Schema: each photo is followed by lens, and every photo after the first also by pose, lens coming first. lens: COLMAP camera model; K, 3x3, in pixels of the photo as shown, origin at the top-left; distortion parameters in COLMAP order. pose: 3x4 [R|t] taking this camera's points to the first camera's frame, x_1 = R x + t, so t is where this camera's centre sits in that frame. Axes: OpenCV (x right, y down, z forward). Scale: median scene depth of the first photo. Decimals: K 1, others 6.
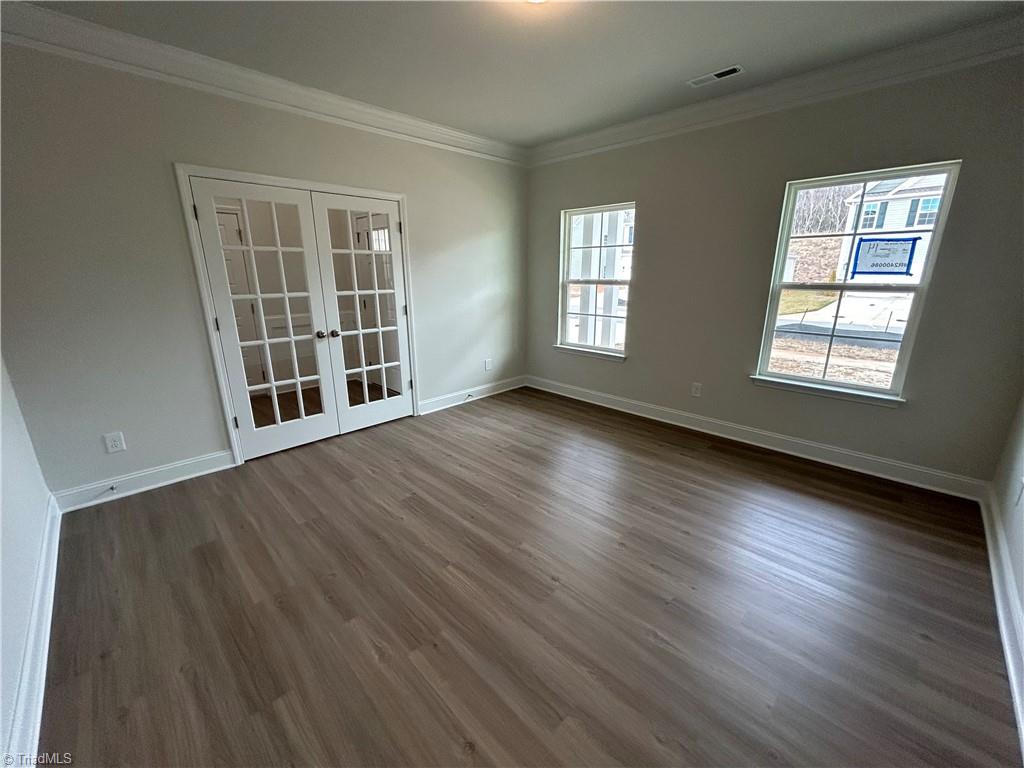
lens RADIAL K [[411.8, 0, 507.2], [0, 411.8, 385.6], [0, 0, 1]] dist [-0.000915, 0.000202]
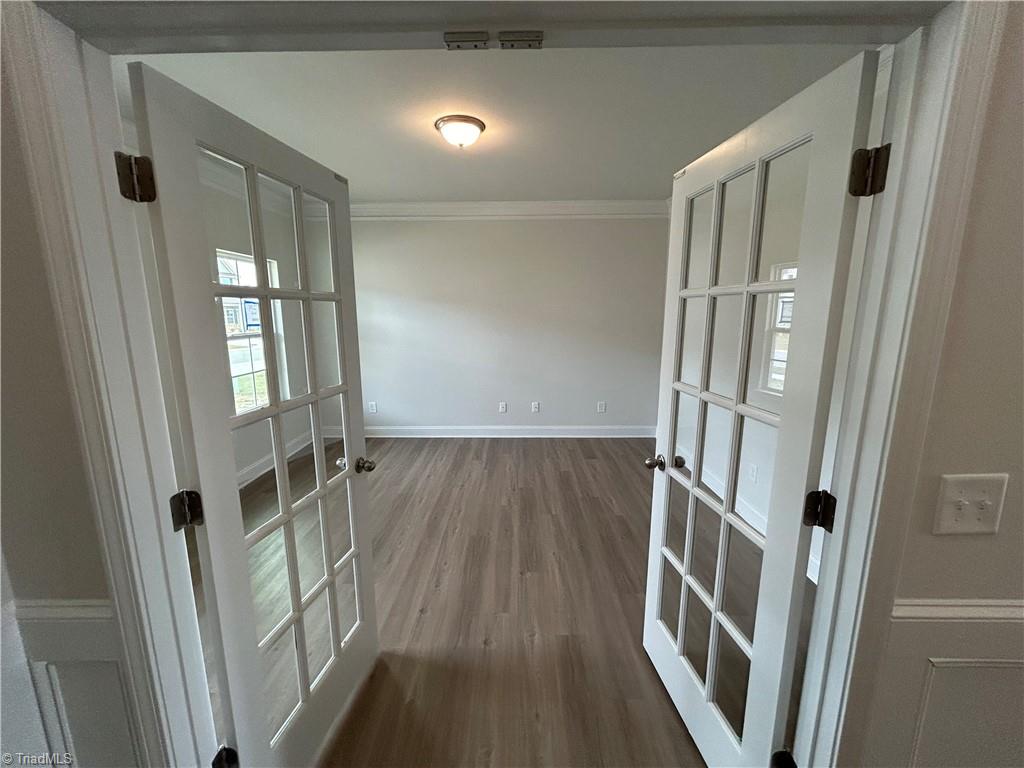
lens RADIAL K [[411.8, 0, 507.2], [0, 411.8, 385.6], [0, 0, 1]] dist [-0.000915, 0.000202]
pose [[-0.698321, -0.123668, 0.705021, -0.904358], [0.198498, 0.912872, 0.356739, -0.502005], [-0.687711, 0.389064, -0.612929, 1.625260]]
